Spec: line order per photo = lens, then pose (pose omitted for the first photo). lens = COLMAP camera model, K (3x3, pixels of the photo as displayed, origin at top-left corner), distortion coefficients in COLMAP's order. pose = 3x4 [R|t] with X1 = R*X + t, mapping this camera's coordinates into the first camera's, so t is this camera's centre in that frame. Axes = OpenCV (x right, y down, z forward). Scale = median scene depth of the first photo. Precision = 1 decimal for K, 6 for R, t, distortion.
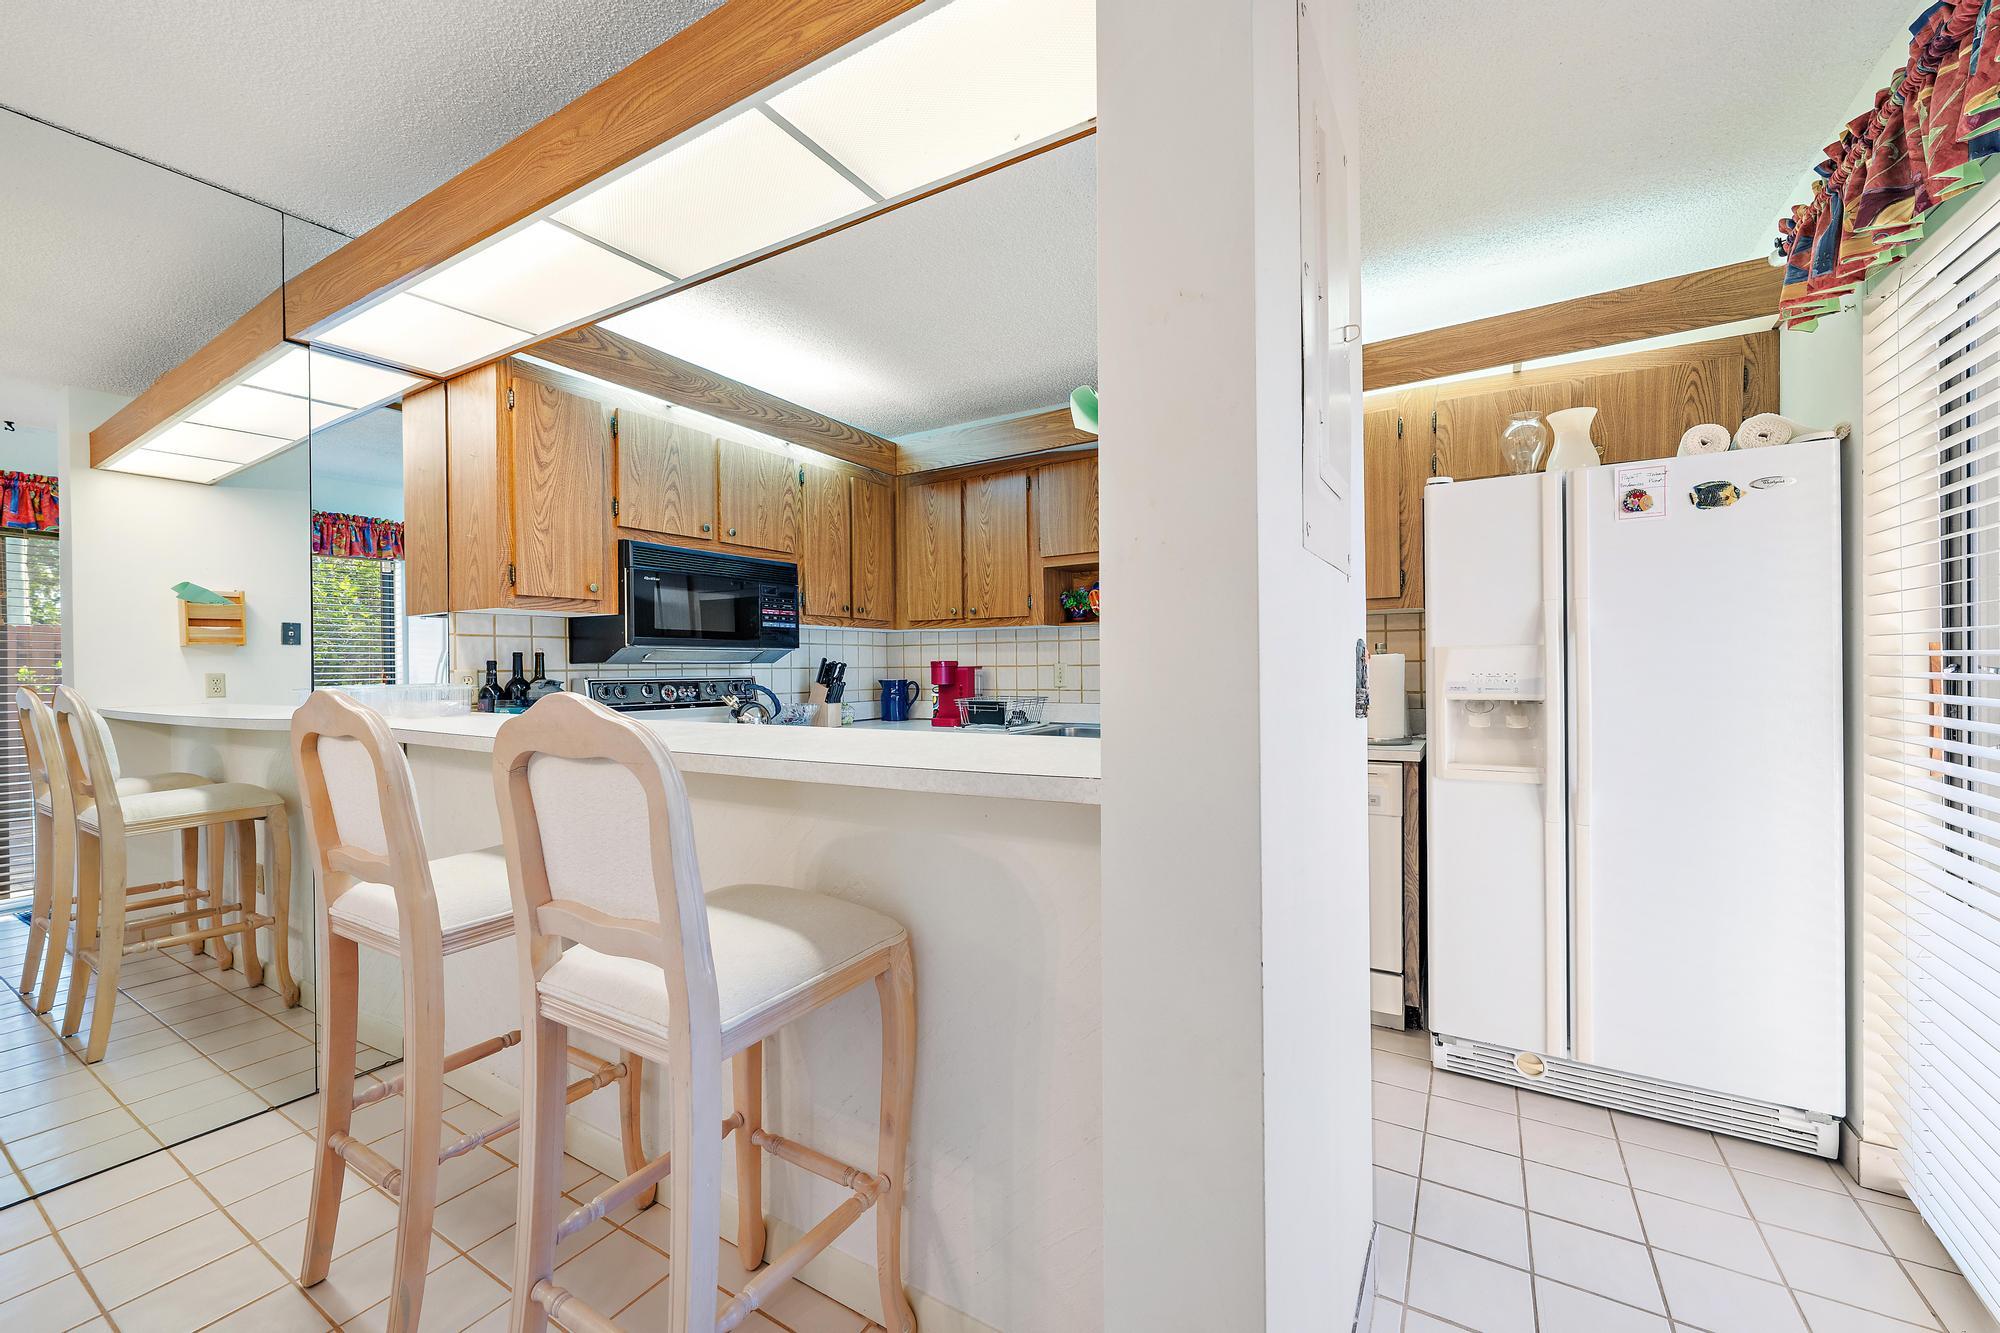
lens RADIAL K [[777.7, 0, 1015.4], [0, 777.7, 665.1], [0, 0, 1]] dist [0.000958, 0.000002]
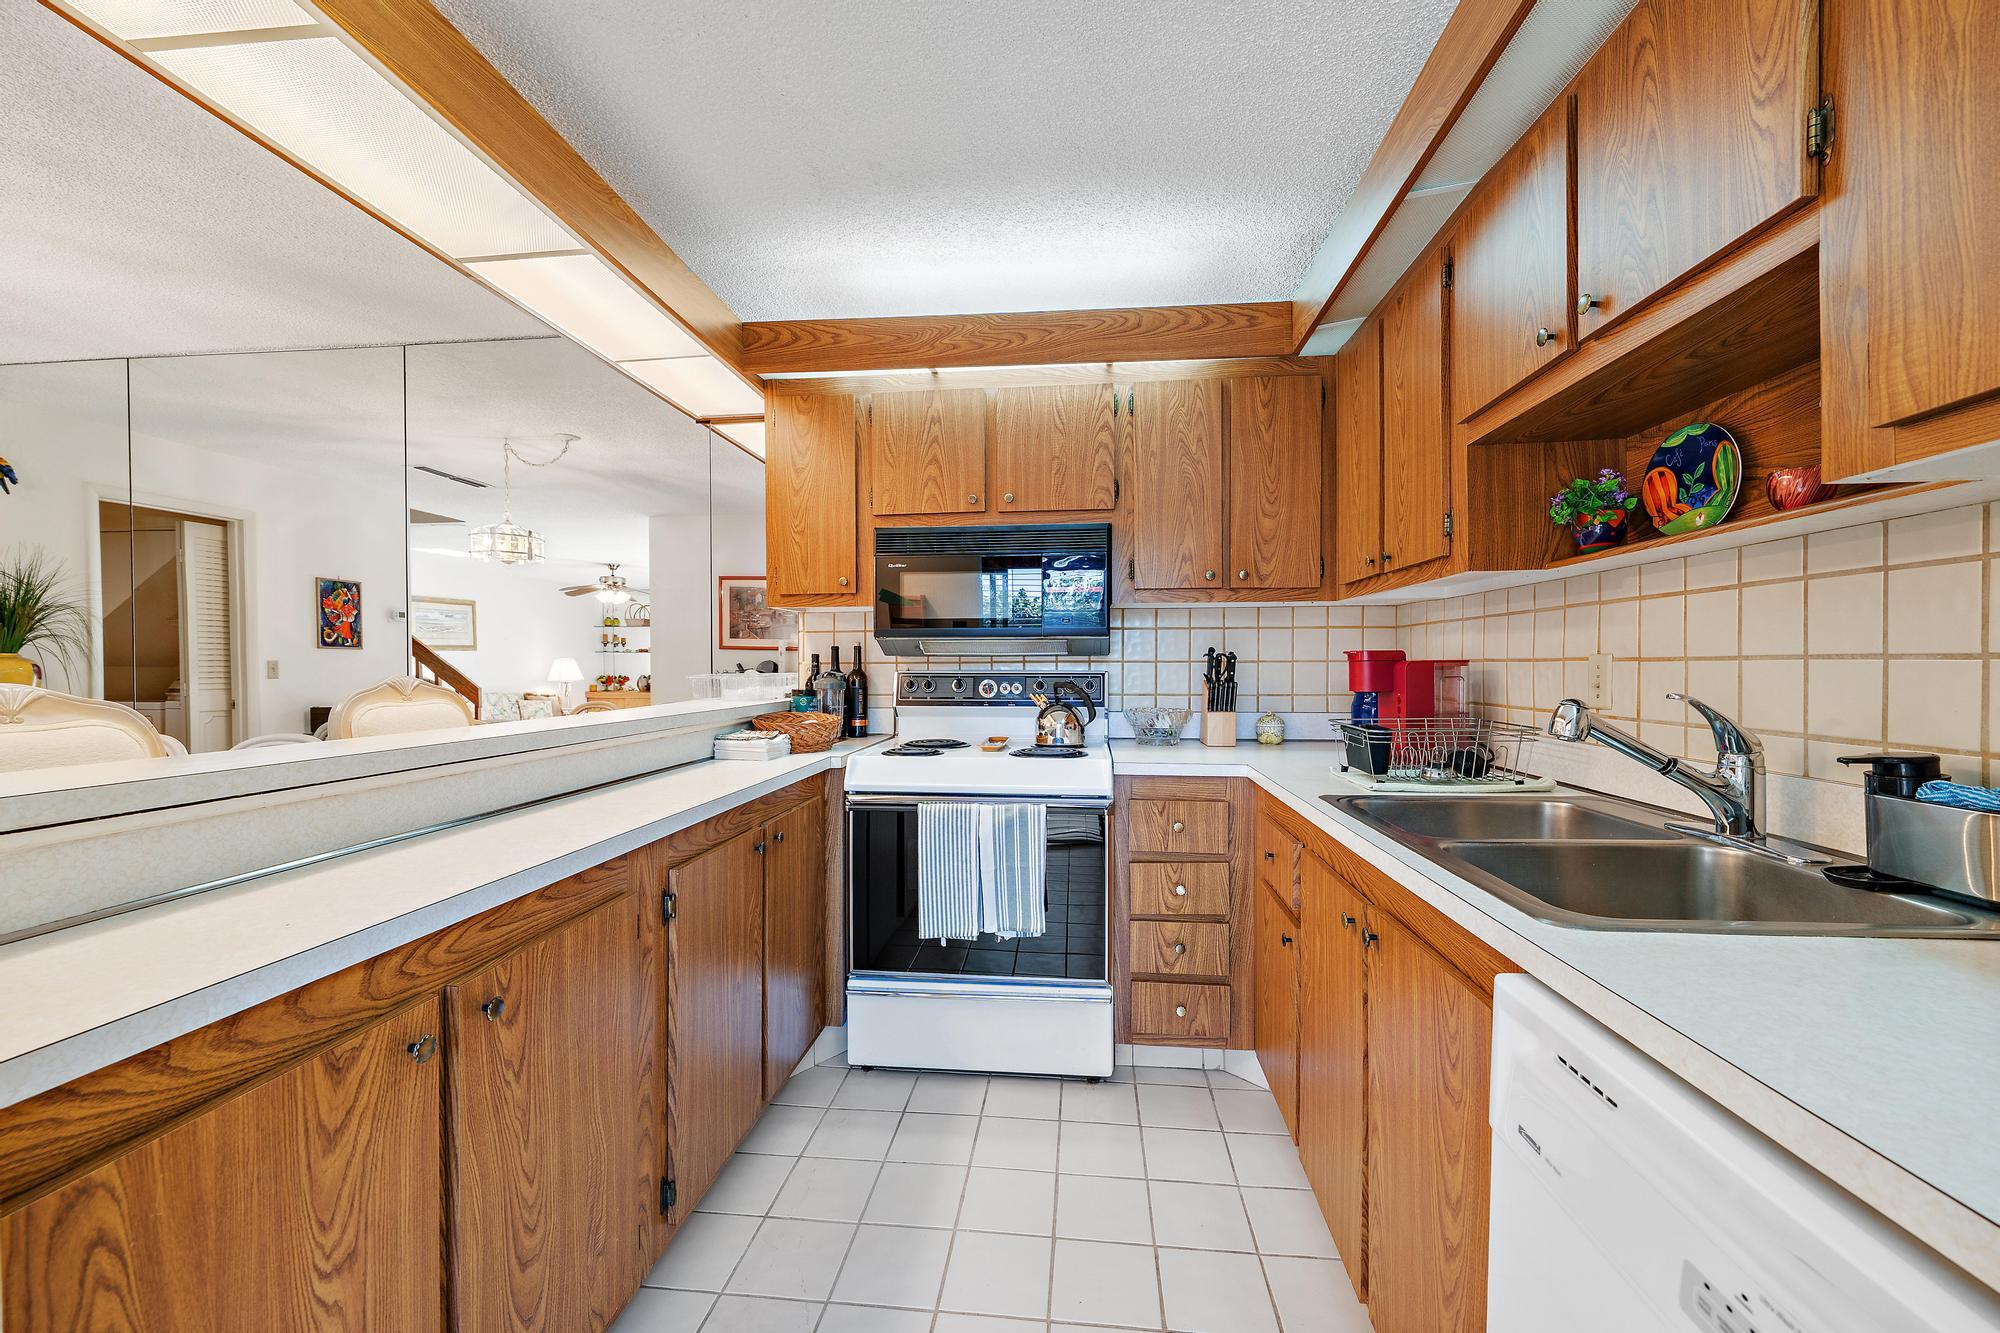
lens RADIAL K [[777.7, 0, 1004.1], [0, 777.7, 669.4], [0, 0, 1]] dist [0.000958, 0.000002]
pose [[0.421650, 0.014685, -0.906640, 0.373636], [0.001053, 0.999860, 0.016685, -0.000958], [0.906758, -0.007990, 0.421576, 0.615851]]
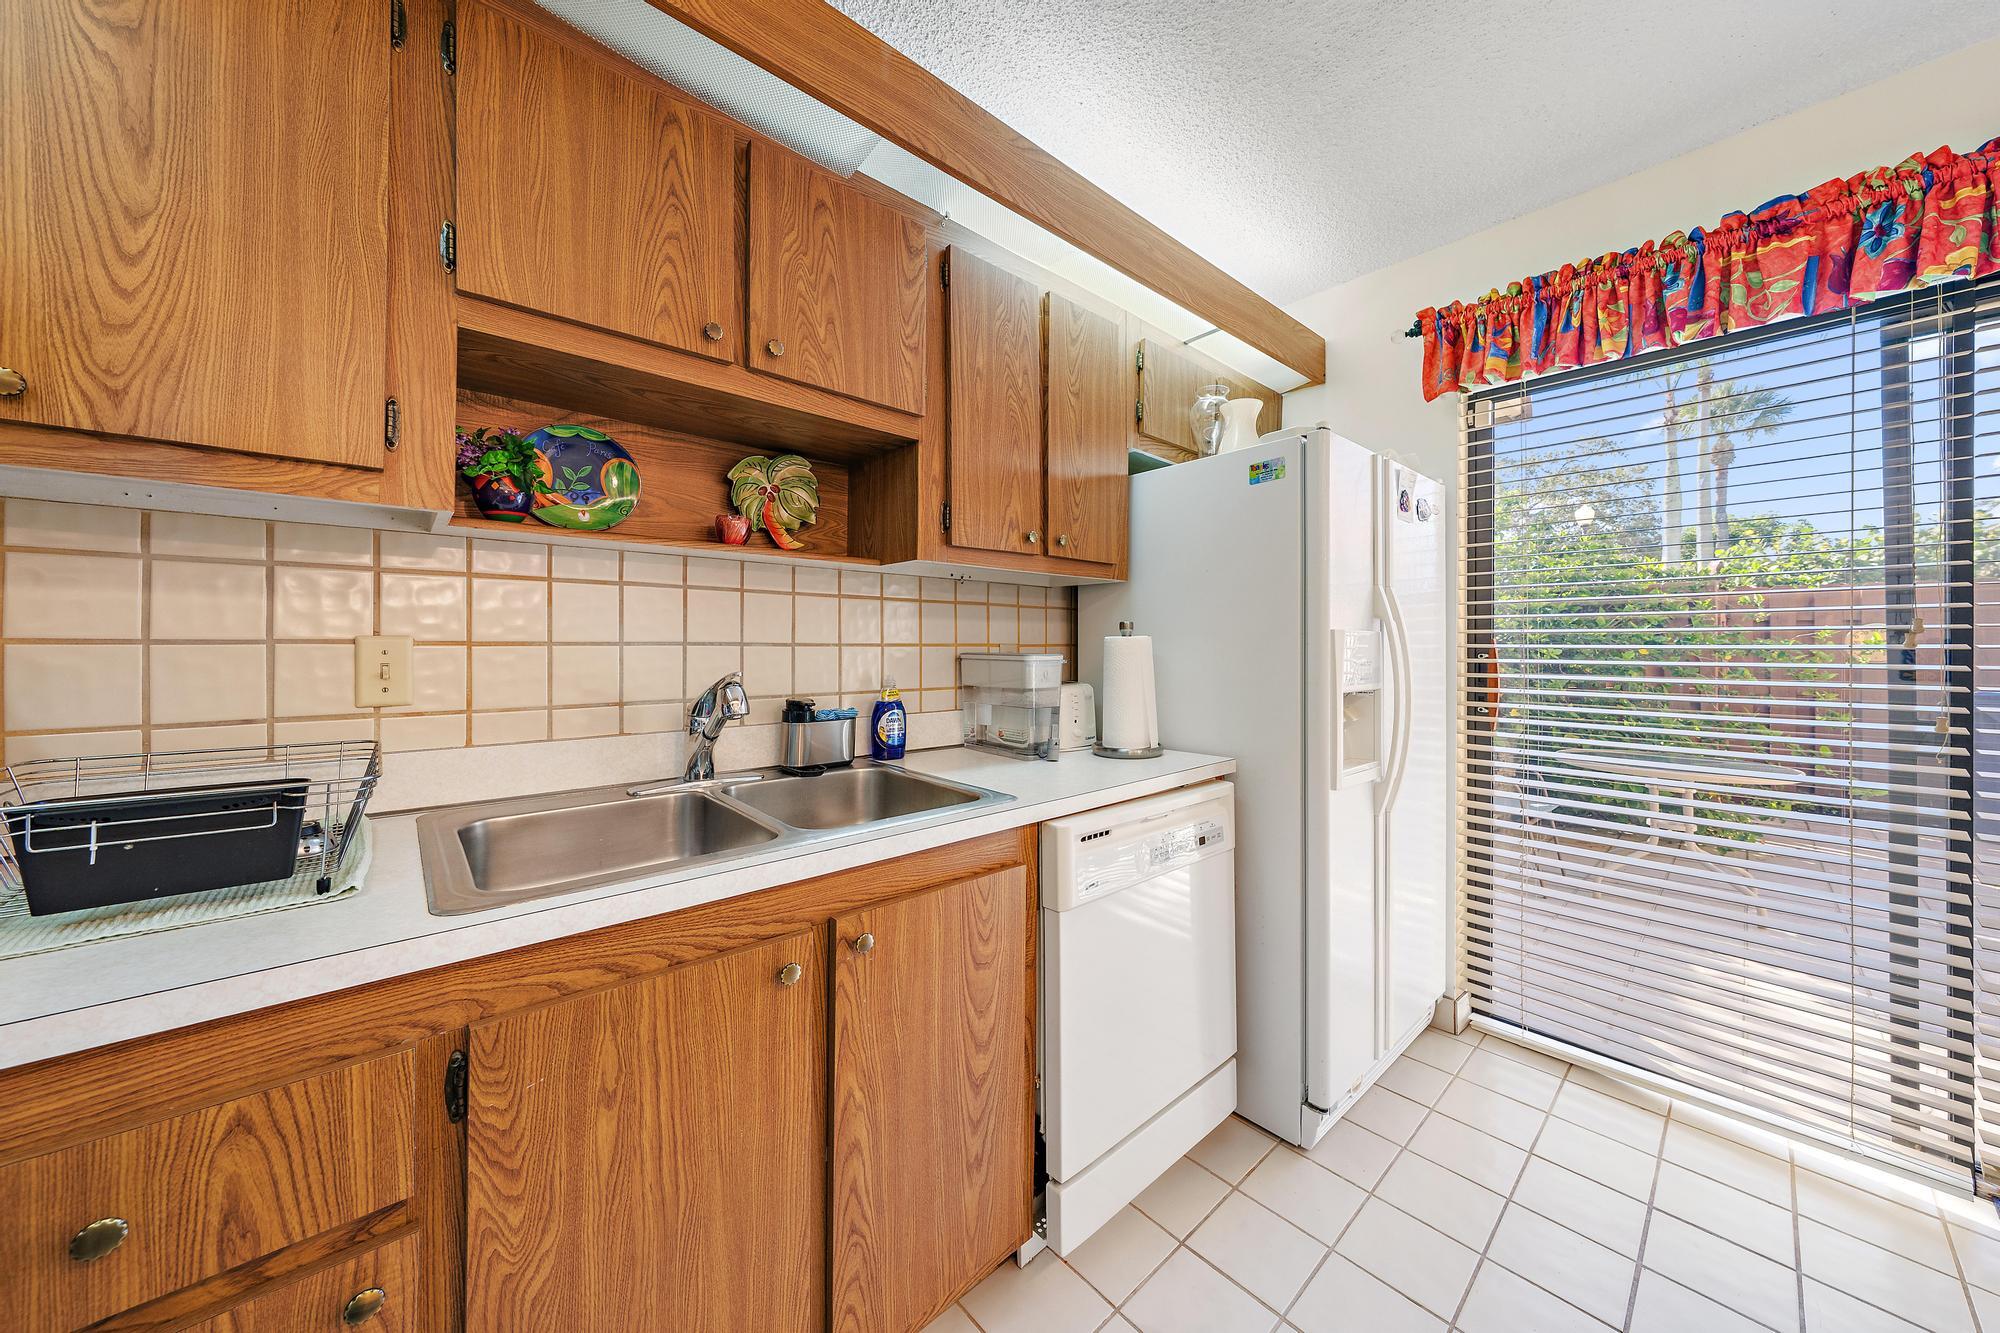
lens RADIAL K [[703.0, 0, 1001.8], [0, 703.0, 650.3], [0, 0, 1]] dist [-0.001495, -0.000103]
pose [[0.284584, 0.008935, 0.958609, -0.187840], [-0.005186, 0.999956, -0.007780, 0.006598], [-0.958637, -0.002757, 0.284618, 0.783881]]
